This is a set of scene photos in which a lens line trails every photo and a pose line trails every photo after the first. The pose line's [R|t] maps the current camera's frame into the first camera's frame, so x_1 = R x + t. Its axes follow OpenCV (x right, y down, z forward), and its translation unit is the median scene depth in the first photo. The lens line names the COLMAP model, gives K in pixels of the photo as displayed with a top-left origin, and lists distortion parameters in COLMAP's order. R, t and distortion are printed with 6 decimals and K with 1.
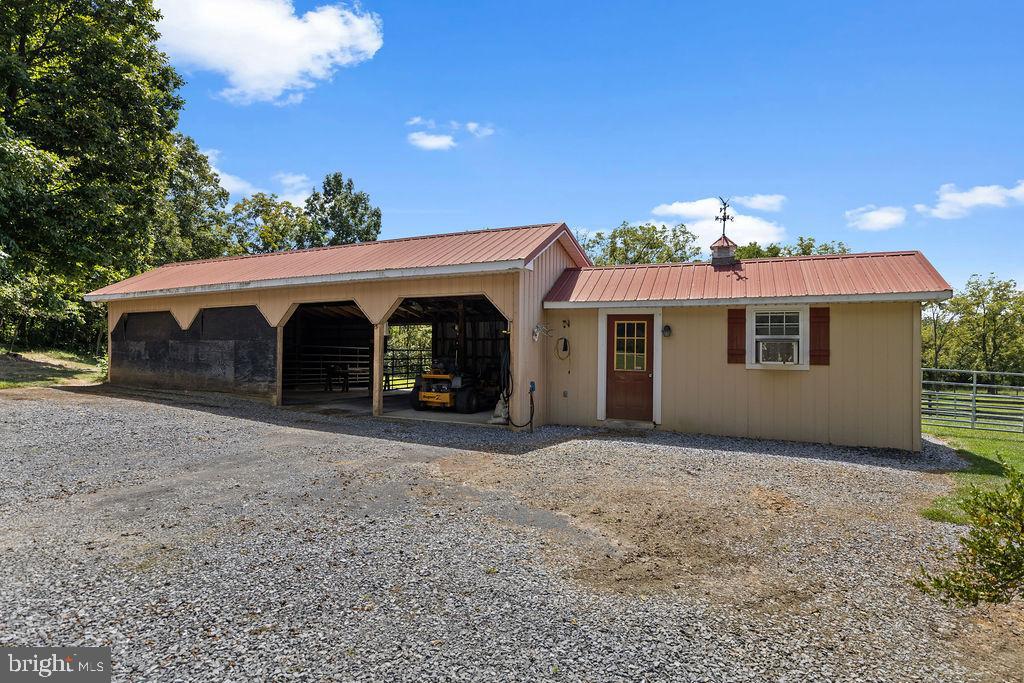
lens RADIAL K [[561.1, 0, 510.6], [0, 561.1, 345.7], [0, 0, 1]] dist [0.002711, 0.000810]
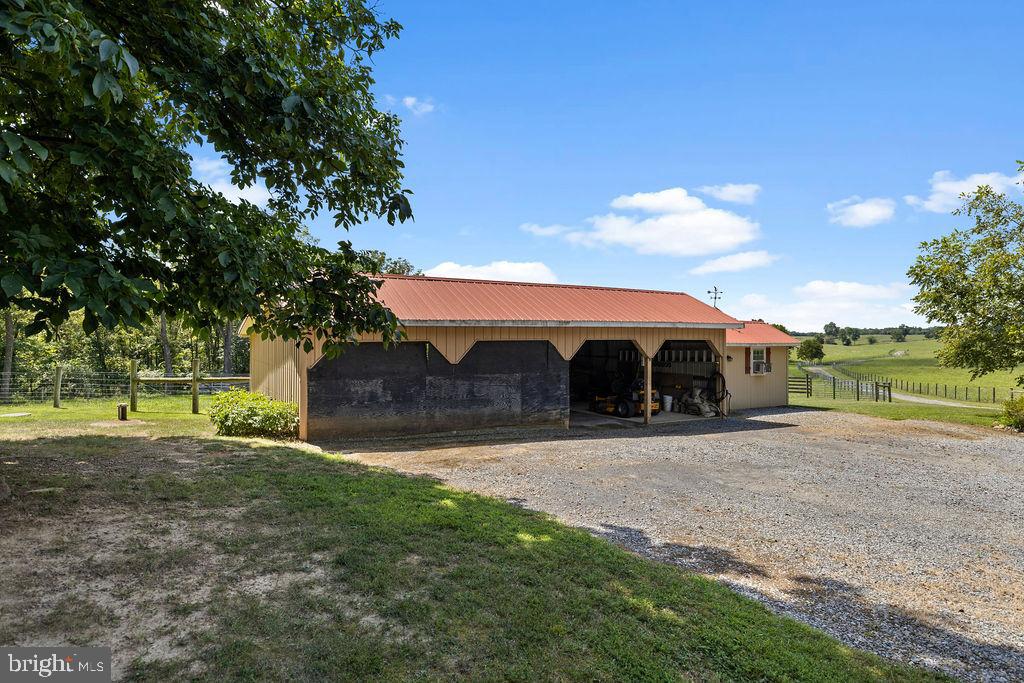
lens RADIAL K [[544.7, 0, 512.0], [0, 544.7, 341.5], [0, 0, 1]] dist [0.000937, 0.000166]
pose [[0.550172, -0.005560, 0.835033, -1.520334], [-0.004261, 0.999946, 0.009466, -0.088415], [-0.835040, -0.008766, 0.550119, 0.530076]]
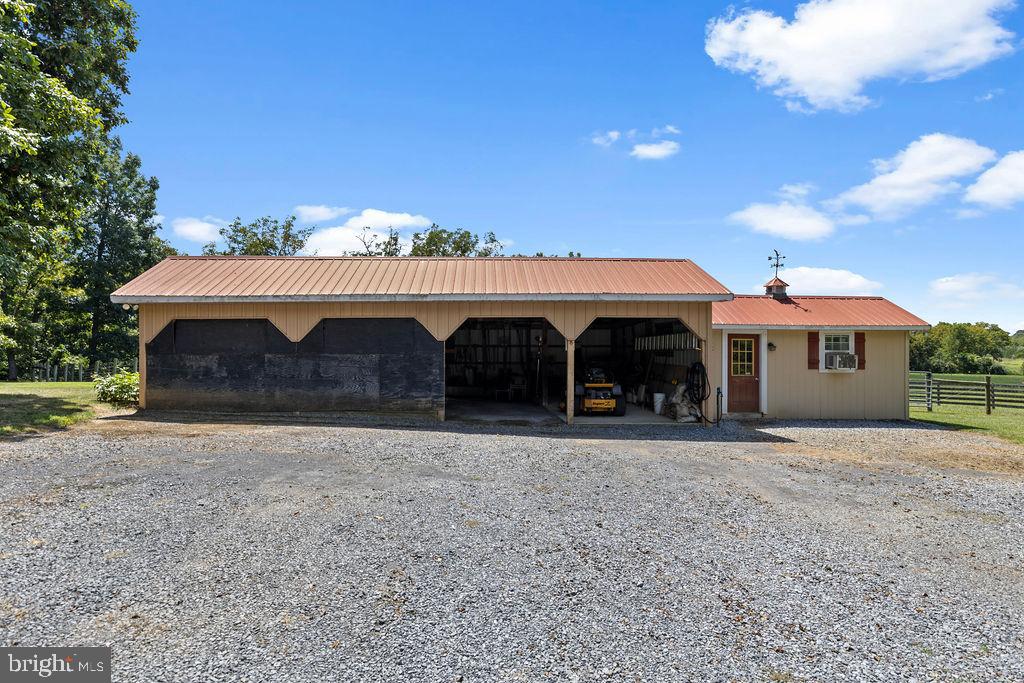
lens RADIAL K [[561.1, 0, 510.6], [0, 561.1, 345.7], [0, 0, 1]] dist [0.002711, 0.000810]
pose [[0.870855, -0.004569, 0.491520, -0.864732], [-0.000349, 0.999951, 0.009913, -0.037799], [-0.491541, -0.008805, 0.870810, 0.095291]]
